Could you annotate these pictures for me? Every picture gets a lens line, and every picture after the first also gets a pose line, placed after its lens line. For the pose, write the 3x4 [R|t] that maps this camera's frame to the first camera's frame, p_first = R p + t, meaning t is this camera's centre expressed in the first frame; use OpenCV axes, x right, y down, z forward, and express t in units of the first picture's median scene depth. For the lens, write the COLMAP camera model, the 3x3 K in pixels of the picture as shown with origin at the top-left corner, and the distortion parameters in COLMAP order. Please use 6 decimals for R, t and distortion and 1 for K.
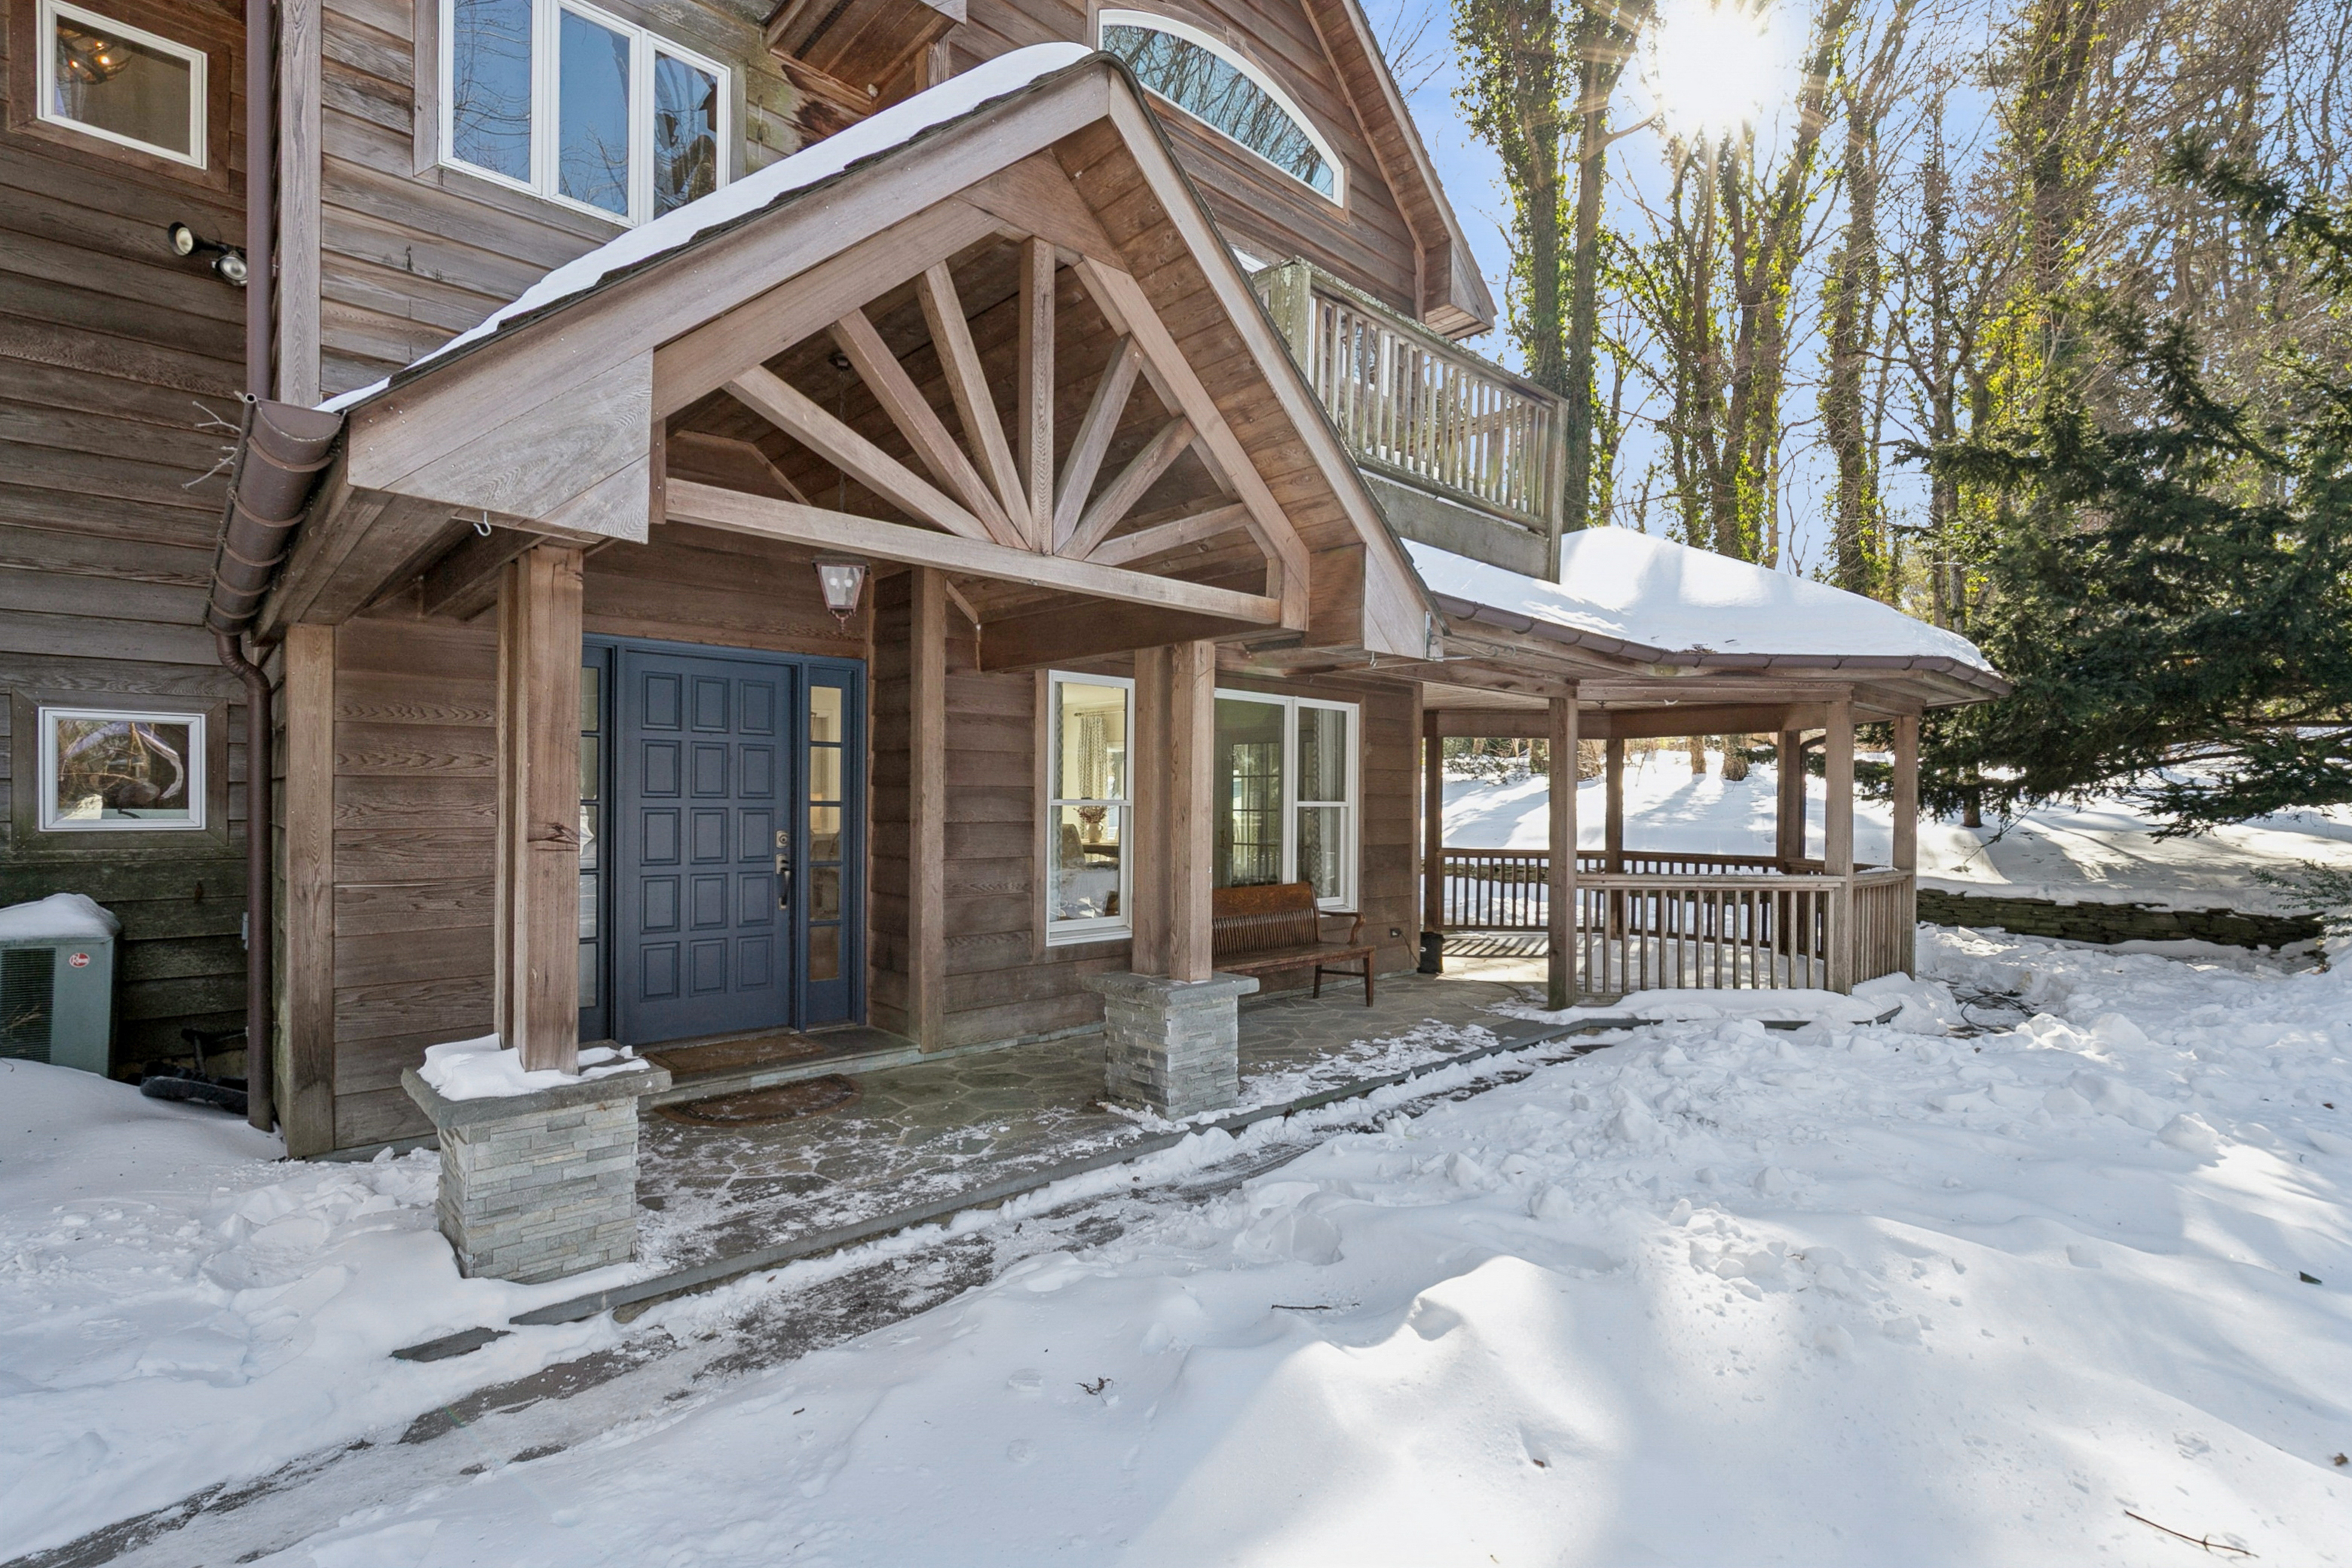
lens RADIAL K [[1104.5, 0, 1218.5], [0, 1104.5, 807.1], [0, 0, 1]] dist [-0.011615, -0.000378]
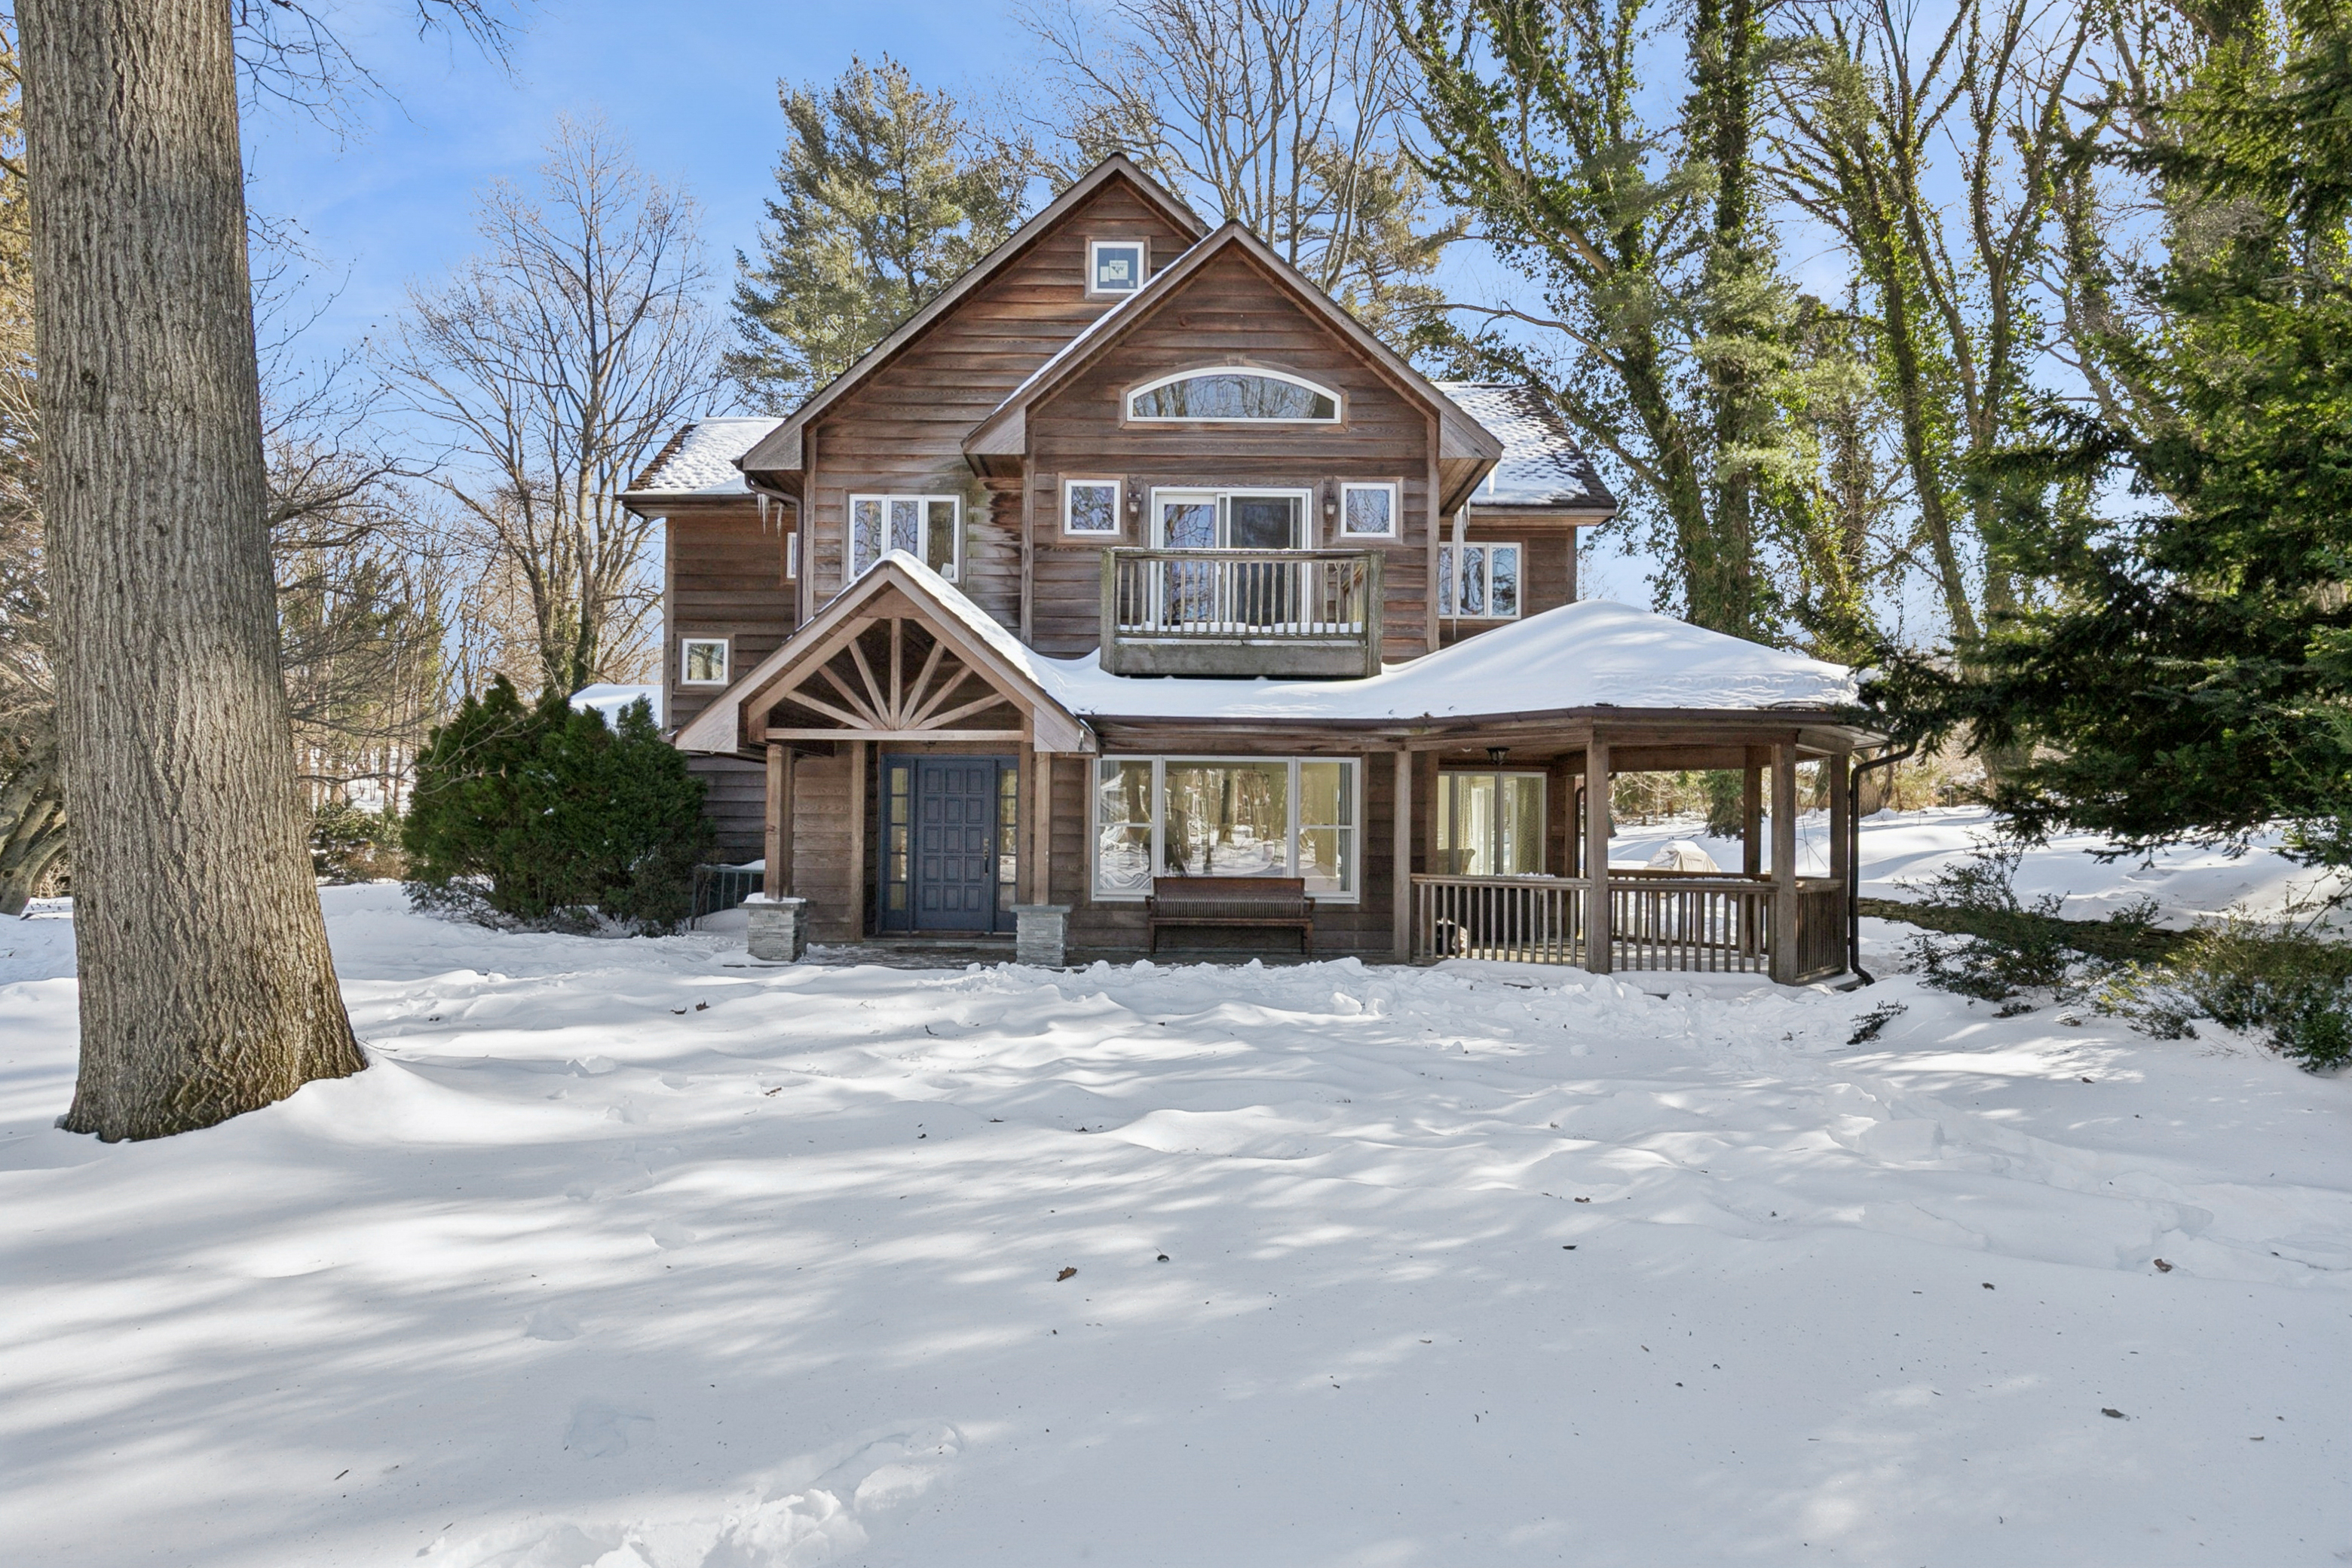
lens RADIAL K [[1158.5, 0, 1176.1], [0, 1158.5, 824.6], [0, 0, 1]] dist [-0.055788, -0.000002]
pose [[0.717132, -0.002793, -0.696931, 1.477740], [-0.007833, 0.999897, -0.012068, 0.021823], [0.696893, 0.014113, 0.717036, -0.359164]]
